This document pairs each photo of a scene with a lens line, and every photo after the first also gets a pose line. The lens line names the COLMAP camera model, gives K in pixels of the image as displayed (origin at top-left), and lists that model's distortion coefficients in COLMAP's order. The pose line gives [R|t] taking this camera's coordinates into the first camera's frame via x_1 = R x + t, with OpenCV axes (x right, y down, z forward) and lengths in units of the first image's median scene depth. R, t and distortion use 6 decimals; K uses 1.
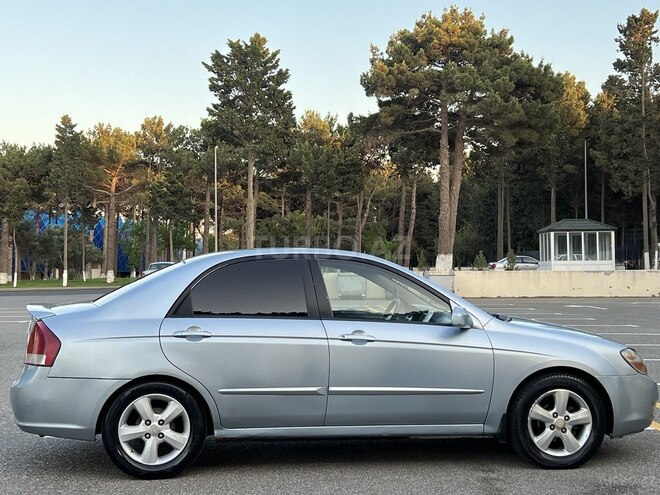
lens RADIAL K [[1018.6, 0, 330.0], [0, 1018.6, 247.5], [0, 0, 1]] dist [0.272912, -1.083704]
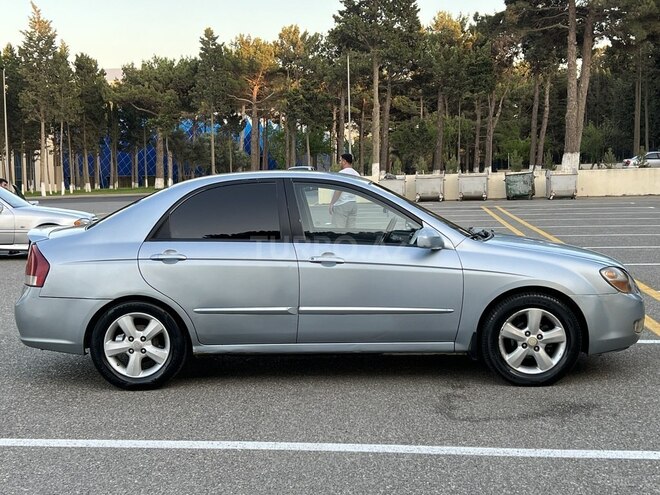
lens RADIAL K [[974.2, 0, 330.0], [0, 974.2, 247.5], [0, 0, 1]] dist [0.257882, -1.042528]
pose [[0.985823, -0.005374, -0.167705, 0.188907], [0.022748, 0.994540, 0.101848, -0.023230], [0.166242, -0.104219, 0.980562, 0.036673]]
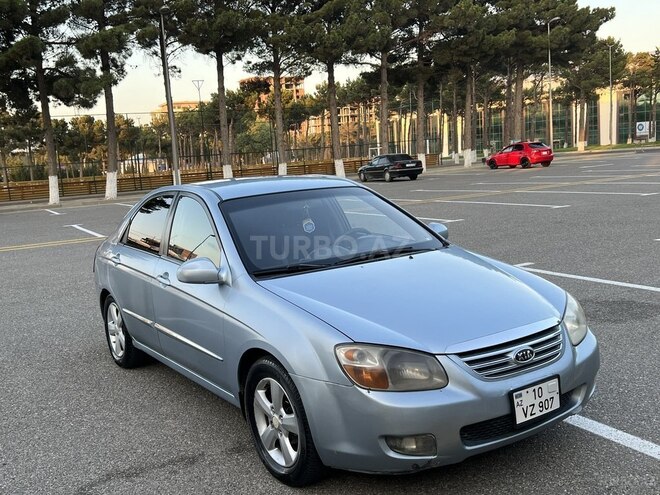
lens RADIAL K [[692.9, 0, 330.0], [0, 692.9, 247.5], [0, 0, 1]] dist [0.103962, -0.232585]
pose [[0.430767, 0.090989, -0.897865, 0.682812], [0.093906, 0.984984, 0.144871, -0.025614], [0.897564, -0.146721, 0.415754, 0.840154]]
